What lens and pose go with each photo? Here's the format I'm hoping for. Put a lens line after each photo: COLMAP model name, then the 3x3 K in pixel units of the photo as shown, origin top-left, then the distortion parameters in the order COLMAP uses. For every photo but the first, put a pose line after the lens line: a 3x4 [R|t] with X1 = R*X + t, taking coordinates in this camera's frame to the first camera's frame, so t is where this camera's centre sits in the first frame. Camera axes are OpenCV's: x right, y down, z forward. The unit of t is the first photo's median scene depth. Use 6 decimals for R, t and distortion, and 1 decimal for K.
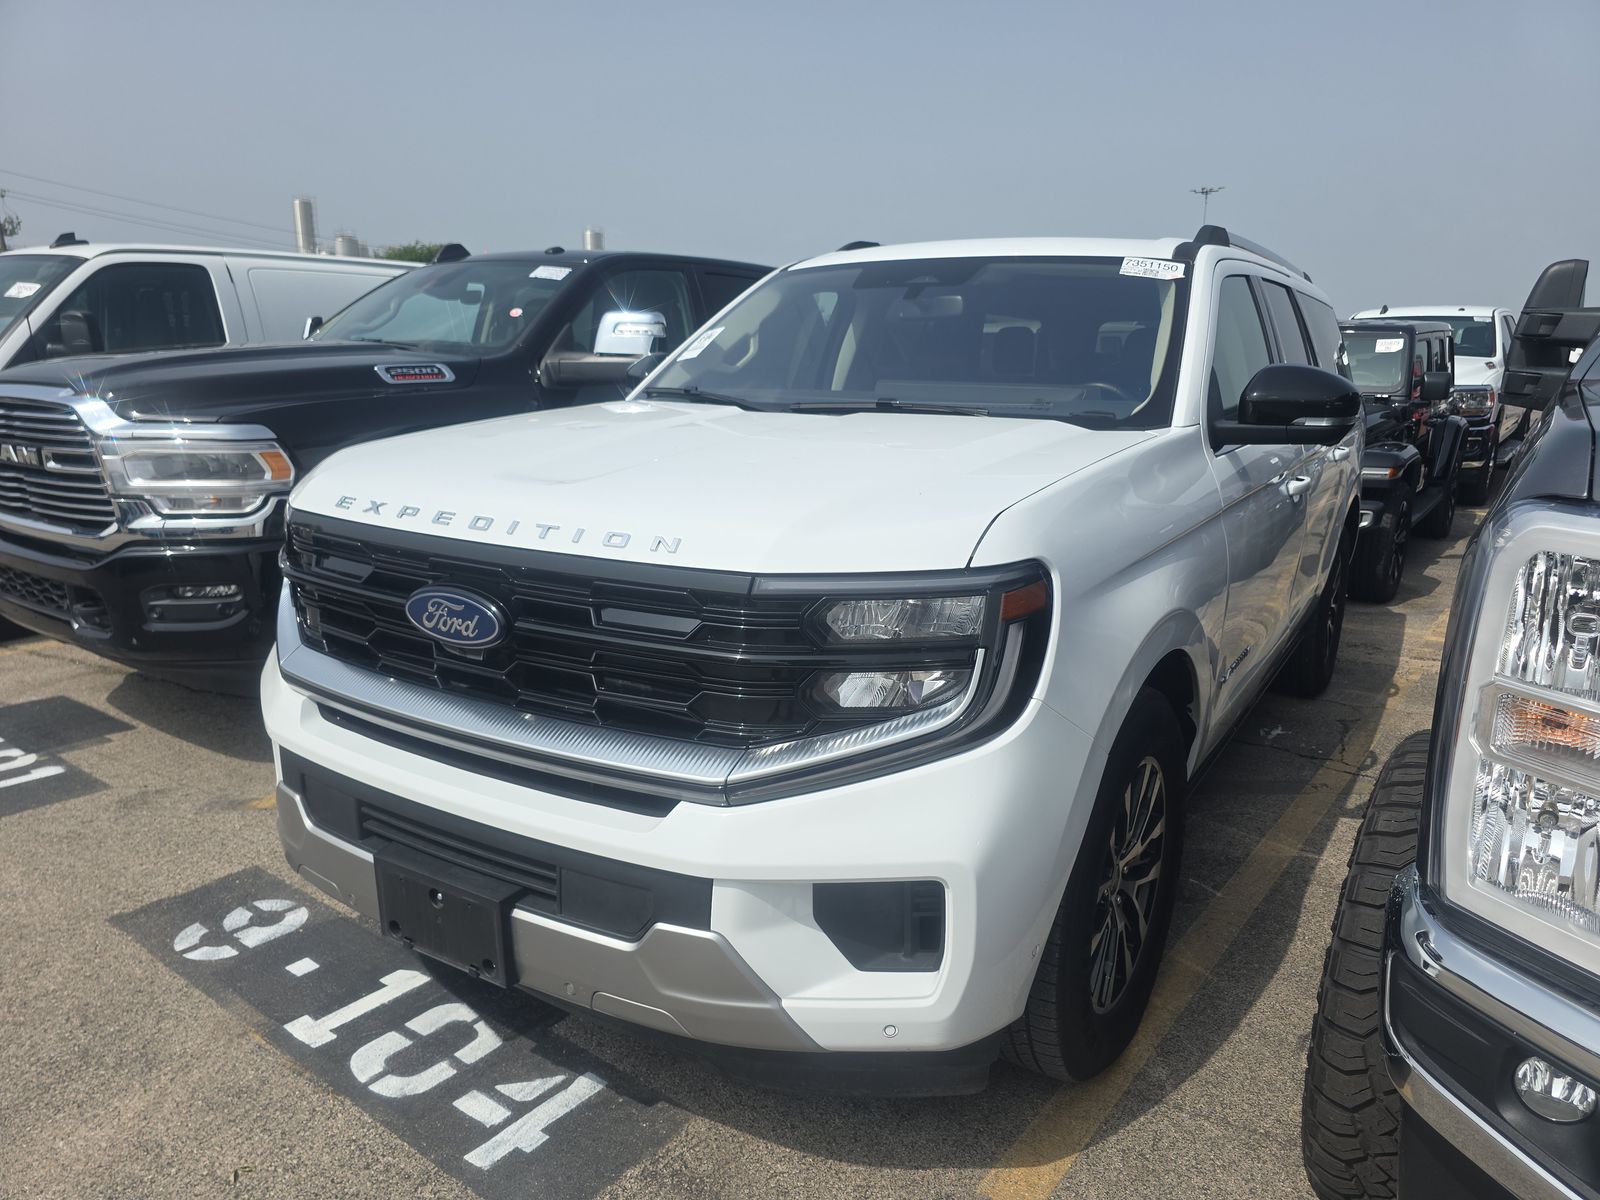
lens RADIAL K [[1085.5, 0, 811.3], [0, 1085.5, 598.0], [0, 0, 1]] dist [0.036750, -0.025340]
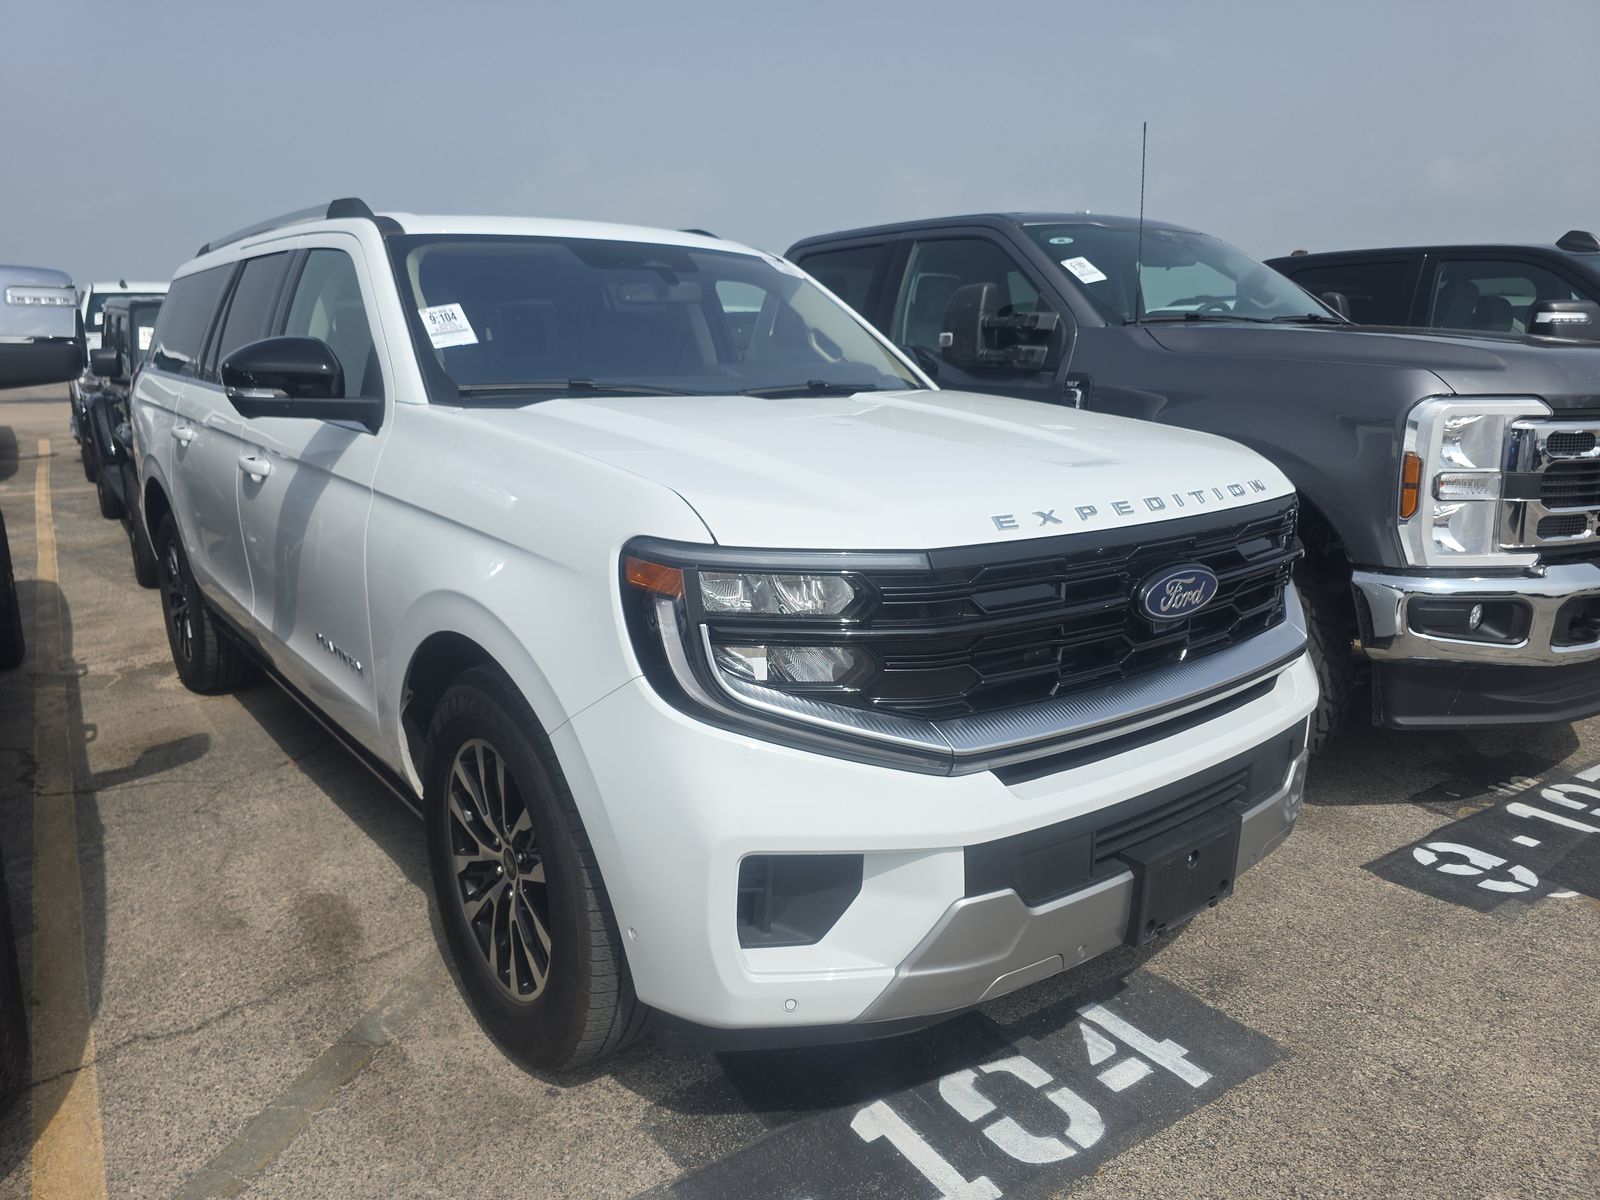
lens RADIAL K [[1085.5, 0, 794.7], [0, 1085.5, 567.9], [0, 0, 1]] dist [0.036750, -0.025340]
pose [[0.335735, -0.201163, 0.920226, -1.186951], [0.204228, 0.969237, 0.137367, -0.189668], [-0.919550, 0.141817, 0.366490, 0.793436]]
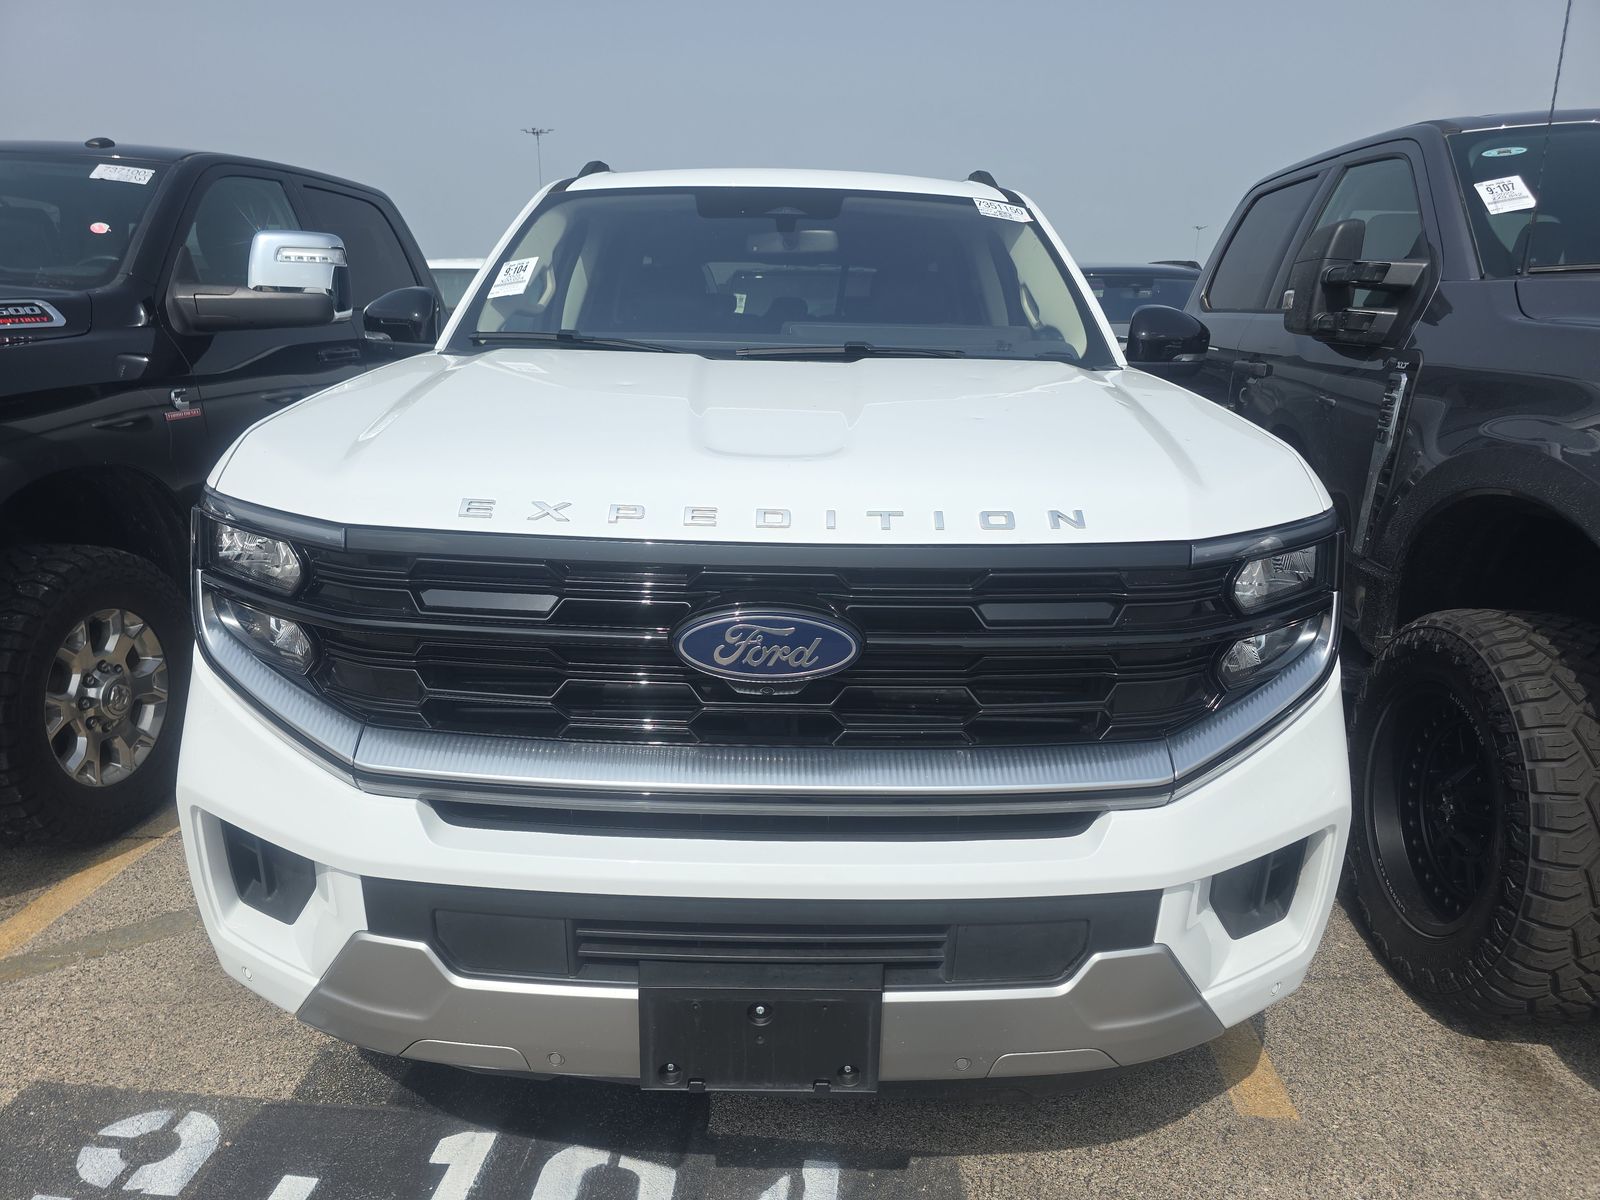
lens RADIAL K [[1085.5, 0, 795.4], [0, 1085.5, 602.1], [0, 0, 1]] dist [0.036750, -0.025340]
pose [[0.850044, -0.136137, 0.508814, -0.573658], [0.108425, 0.990559, 0.083891, -0.060410], [-0.515431, -0.016143, 0.856779, 0.291193]]
